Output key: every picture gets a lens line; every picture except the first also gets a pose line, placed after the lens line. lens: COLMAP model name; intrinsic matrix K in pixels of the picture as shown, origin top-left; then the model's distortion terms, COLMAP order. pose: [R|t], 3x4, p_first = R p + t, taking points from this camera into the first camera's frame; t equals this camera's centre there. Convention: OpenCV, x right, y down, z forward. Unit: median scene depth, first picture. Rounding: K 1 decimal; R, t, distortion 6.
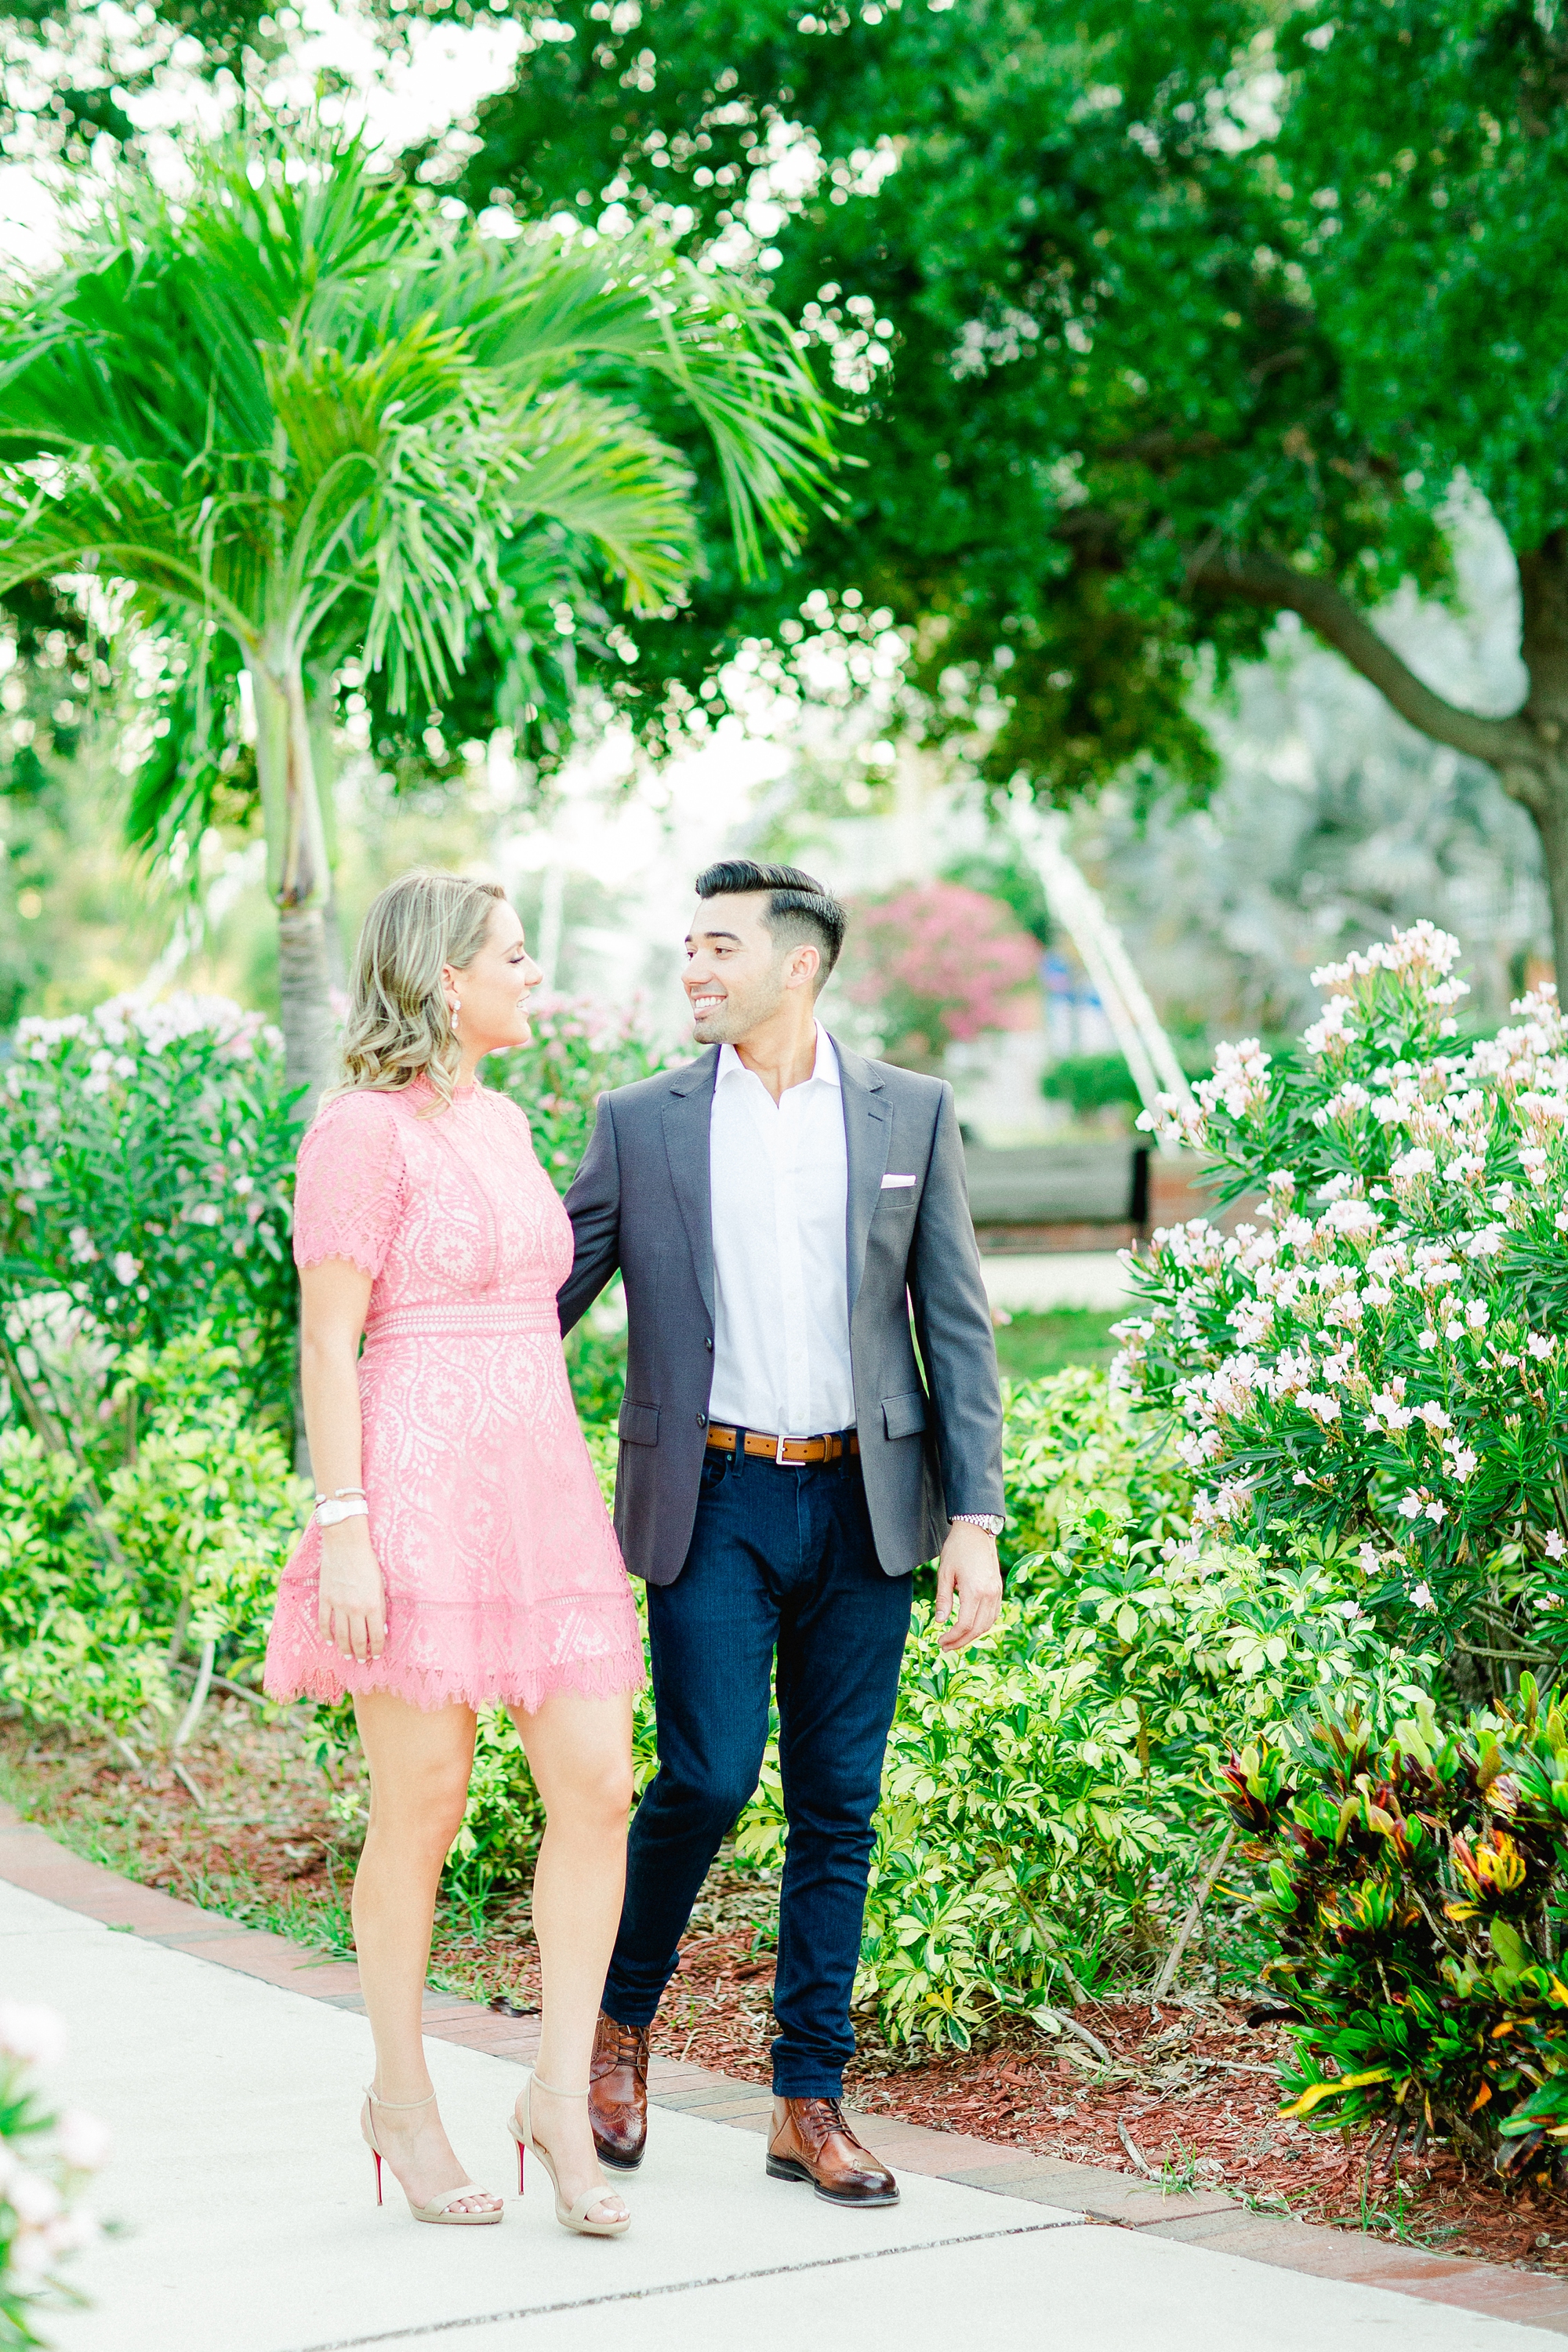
lens RADIAL K [[6691.5, 0, 784.0], [0, 6691.5, 1176.0], [0, 0, 1]] dist [0.050529, 0.055104]
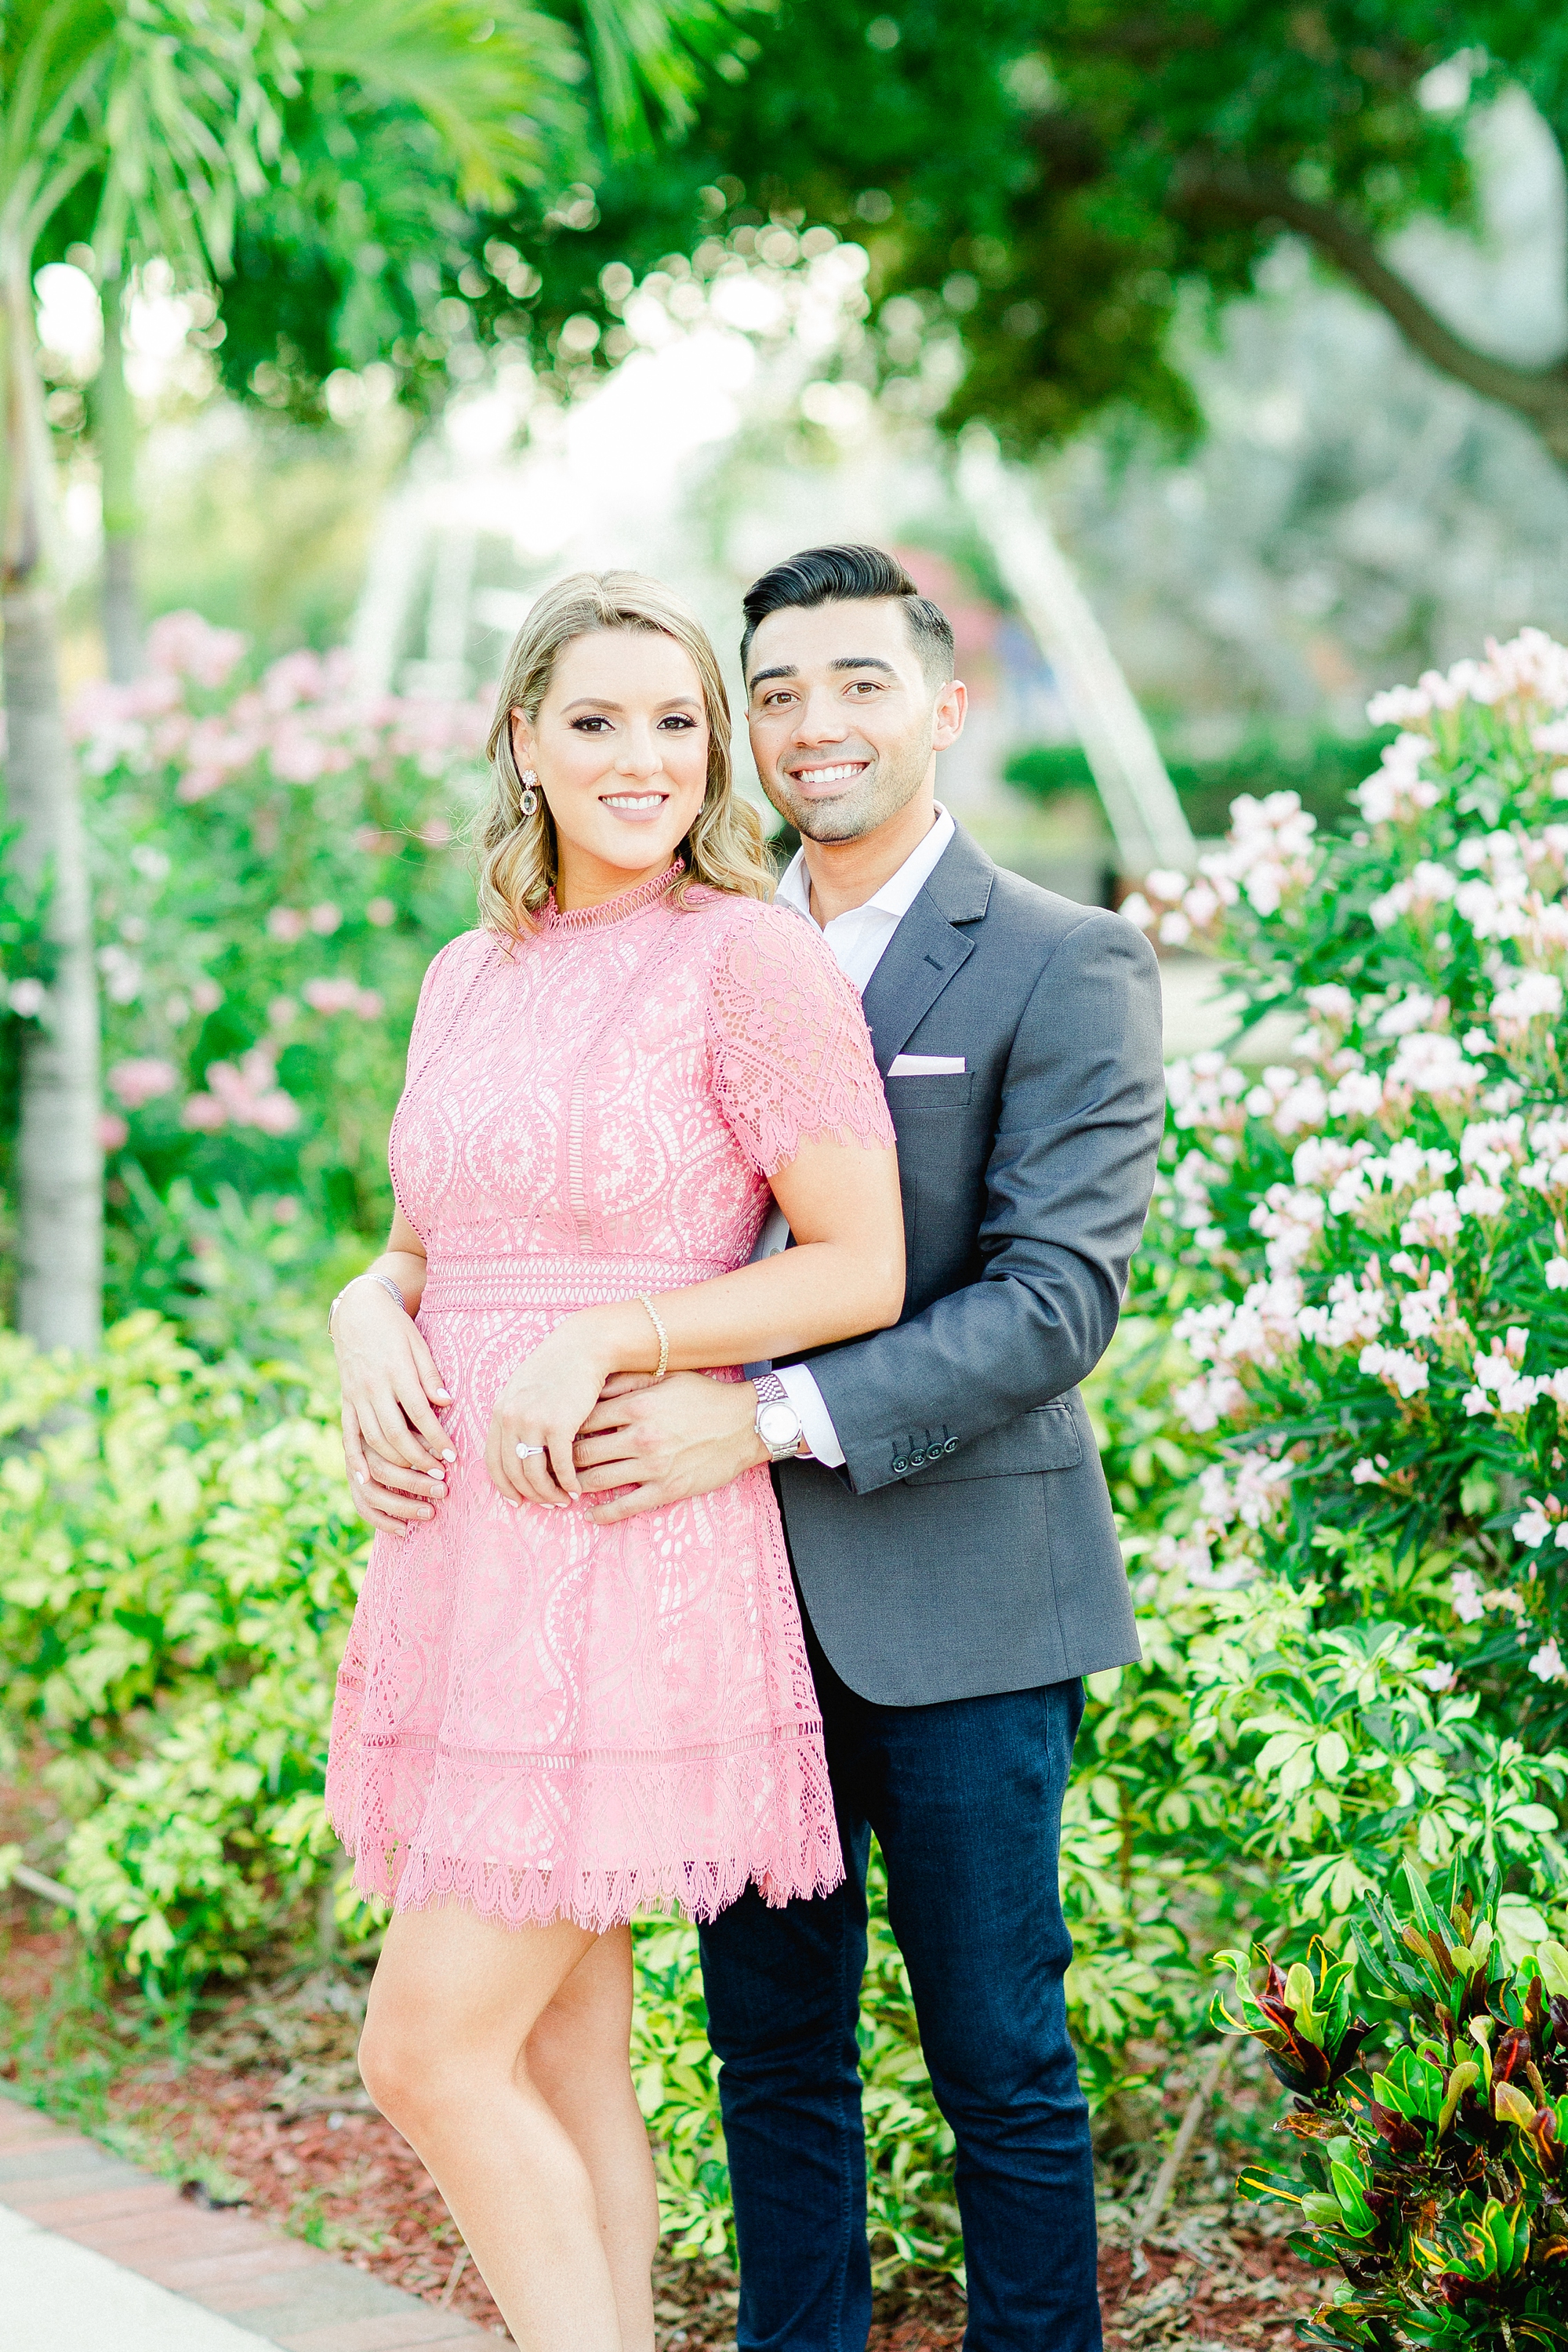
lens RADIAL K [[6691.5, 0, 784.0], [0, 6691.5, 1176.0], [0, 0, 1]] dist [0.050529, 0.055104]
pose [[0.999927, 0.010108, 0.006554, 0.013874], [-0.010430, 0.998637, 0.051134, -0.018076], [-0.006028, -0.051198, 0.998670, 0.324865]]
